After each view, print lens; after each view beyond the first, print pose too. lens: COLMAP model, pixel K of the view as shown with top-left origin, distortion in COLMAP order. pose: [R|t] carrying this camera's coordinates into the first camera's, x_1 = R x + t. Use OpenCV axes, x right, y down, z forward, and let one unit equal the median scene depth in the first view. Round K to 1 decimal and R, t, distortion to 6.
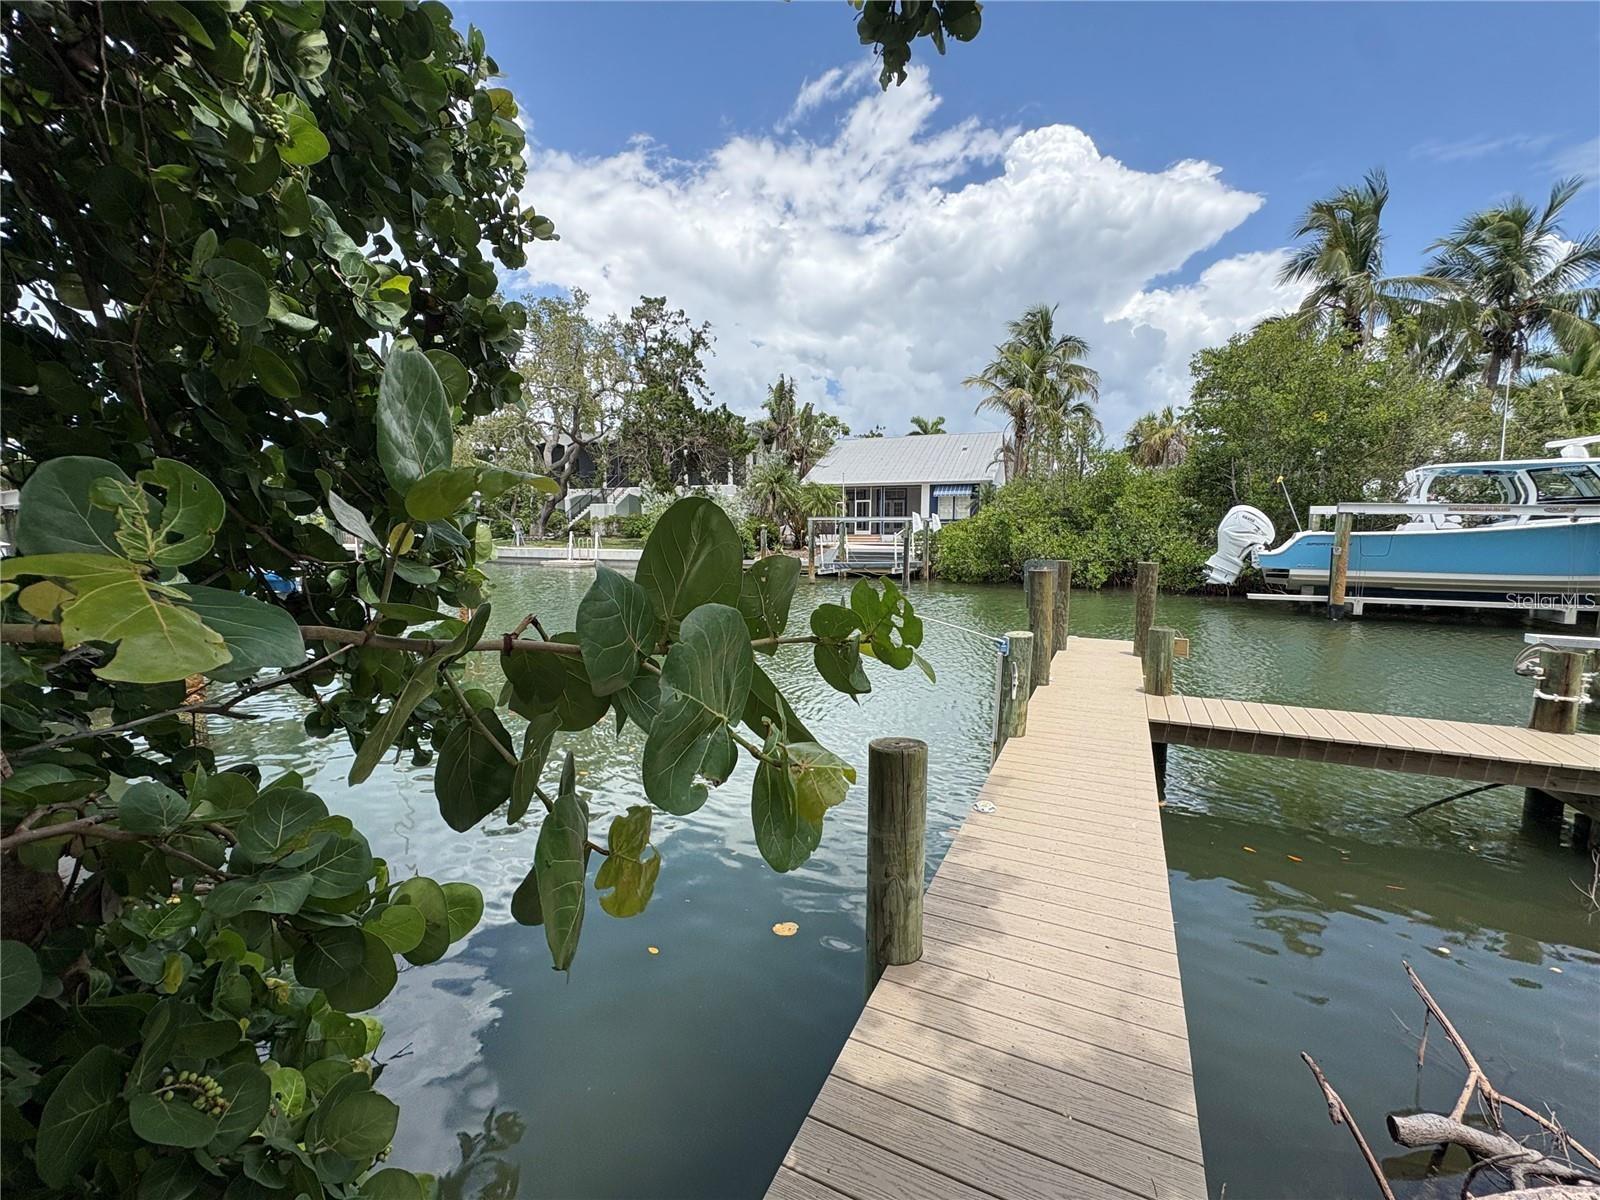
lens RADIAL K [[678.3, 0, 793.8], [0, 678.3, 597.4], [0, 0, 1]] dist [-0.003677, 0.001070]
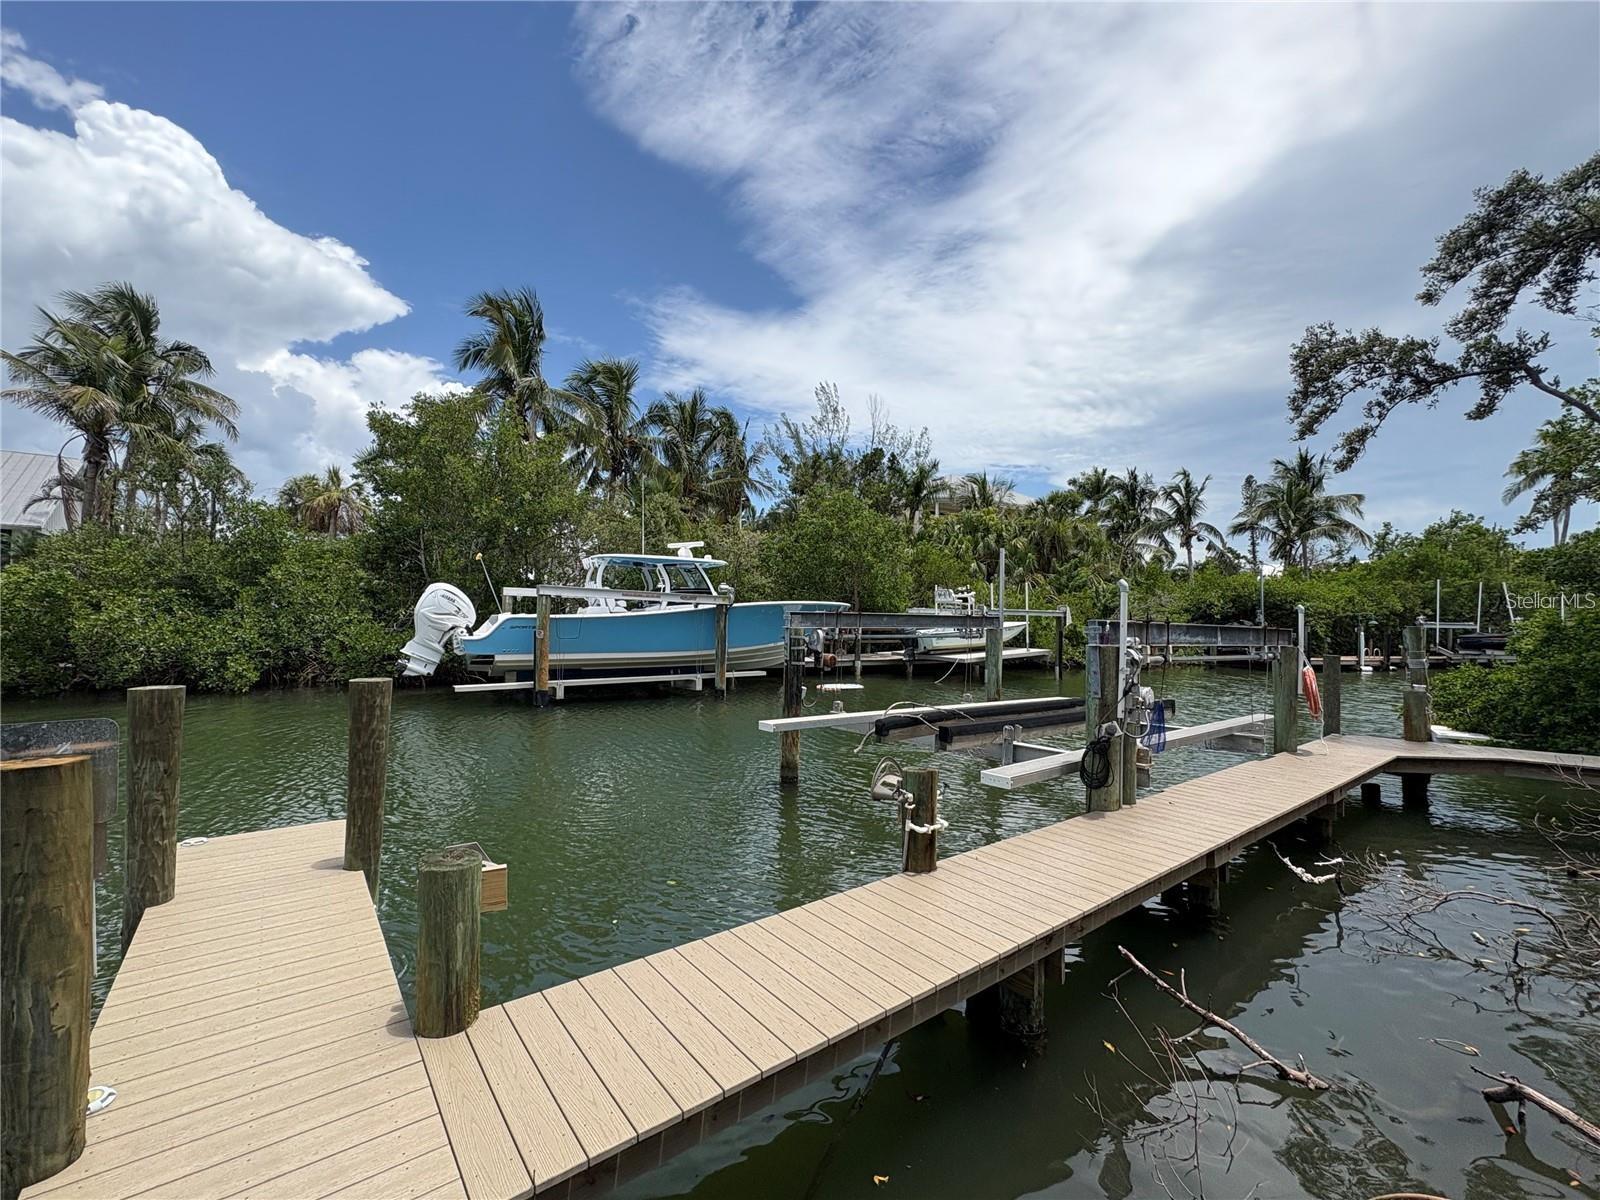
lens RADIAL K [[669.8, 0, 795.3], [0, 669.8, 607.8], [0, 0, 1]] dist [0.001167, 0.000483]
pose [[0.442155, 0.013409, 0.896839, 0.042648], [0.076004, 0.995732, -0.052358, -0.011149], [-0.893713, 0.091314, 0.439248, 0.098918]]
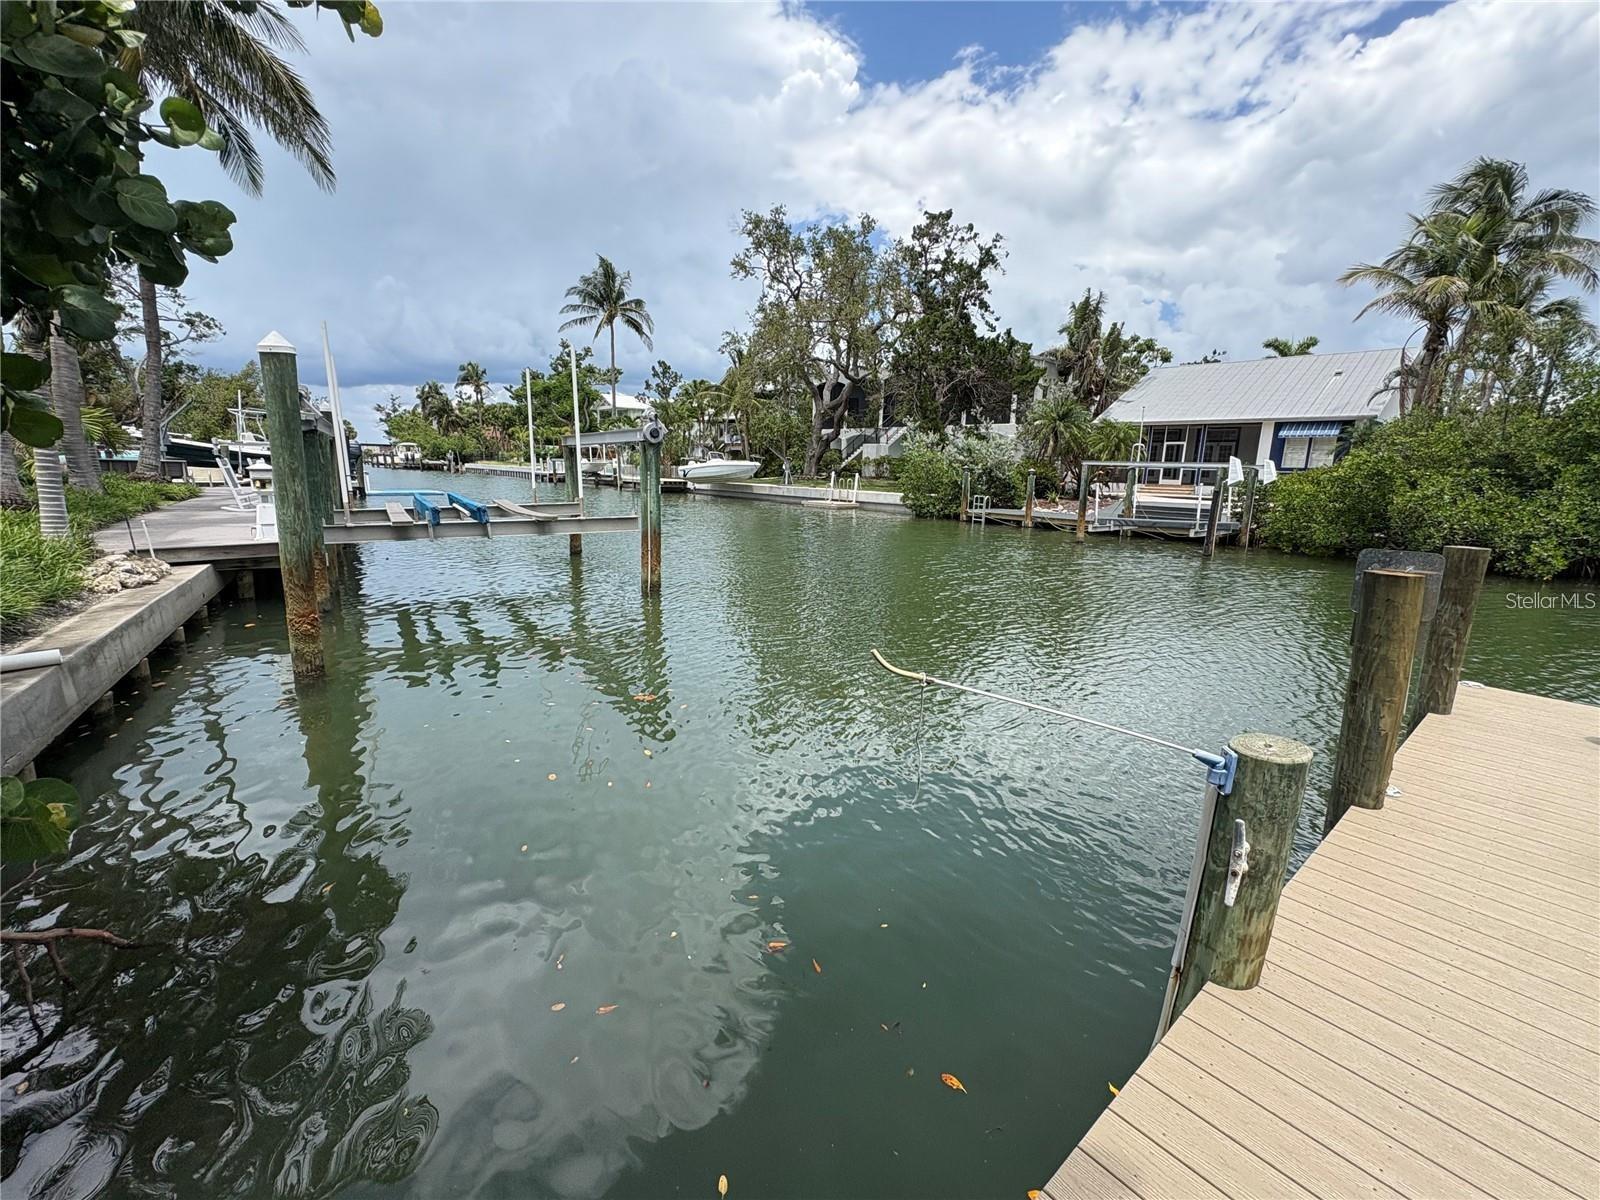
lens RADIAL K [[678.3, 0, 793.8], [0, 678.3, 597.4], [0, 0, 1]] dist [-0.003677, 0.001070]
pose [[0.912565, 0.100232, -0.396458, 0.026654], [-0.067297, 0.993087, 0.096169, -0.005640], [0.403356, -0.061081, 0.913002, 0.063093]]
